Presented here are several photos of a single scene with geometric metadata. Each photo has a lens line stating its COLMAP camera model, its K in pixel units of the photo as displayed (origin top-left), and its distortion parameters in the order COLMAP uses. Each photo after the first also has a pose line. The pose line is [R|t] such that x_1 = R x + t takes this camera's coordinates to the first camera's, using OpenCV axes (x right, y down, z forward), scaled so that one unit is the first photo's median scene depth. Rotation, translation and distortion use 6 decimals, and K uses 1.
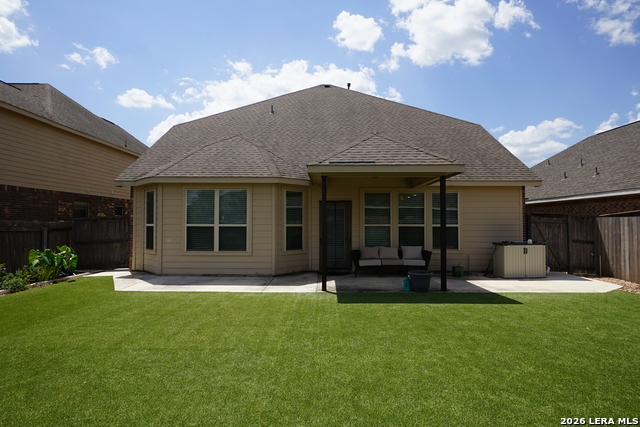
lens RADIAL K [[365.1, 0, 320.2], [0, 365.1, 212.2], [0, 0, 1]] dist [-0.000286, 0.005250]
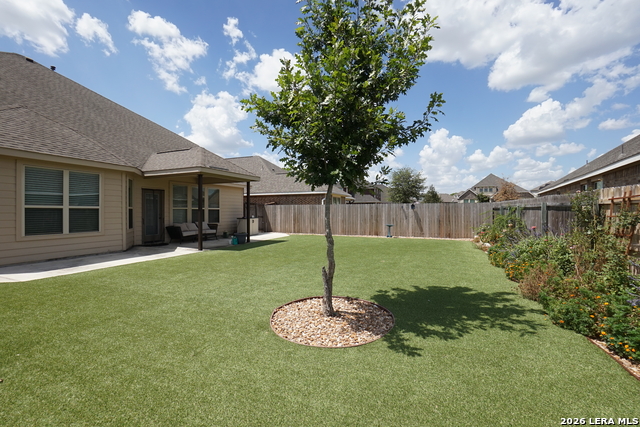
lens RADIAL K [[285.4, 0, 319.0], [0, 285.4, 212.1], [0, 0, 1]] dist [-0.053381, 0.018248]
pose [[0.372649, -0.006734, 0.927948, -0.668345], [-0.025478, 0.999522, 0.017485, 0.018306], [-0.927623, -0.030158, 0.372299, 0.090625]]
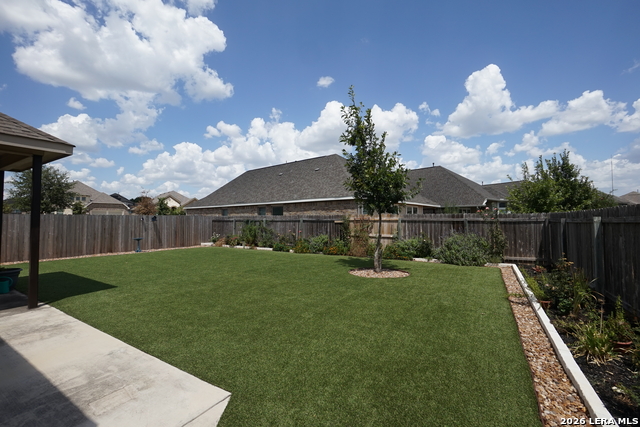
lens RADIAL K [[285.4, 0, 315.5], [0, 285.4, 210.7], [0, 0, 1]] dist [-0.053381, 0.018248]
pose [[-0.849075, 0.017288, 0.527990, -0.580655], [-0.016454, 0.998114, -0.059141, 0.033052], [-0.528017, -0.058903, -0.847189, 0.890941]]
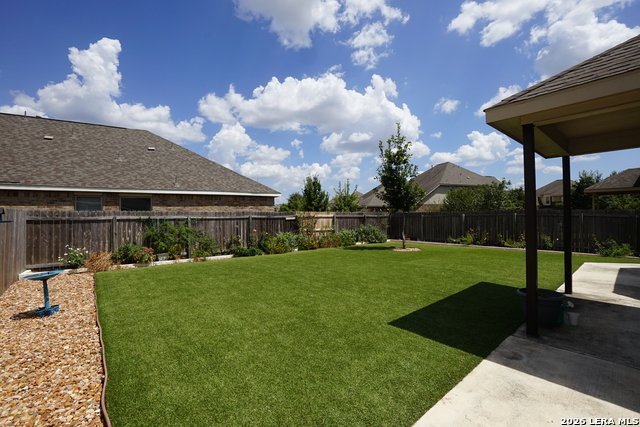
lens RADIAL K [[285.4, 0, 320.8], [0, 285.4, 211.0], [0, 0, 1]] dist [-0.053381, 0.018248]
pose [[-0.763666, -0.004579, -0.645595, 0.645158], [0.028389, 0.998769, -0.040665, 0.027471], [0.644987, -0.049382, -0.762596, 0.843049]]
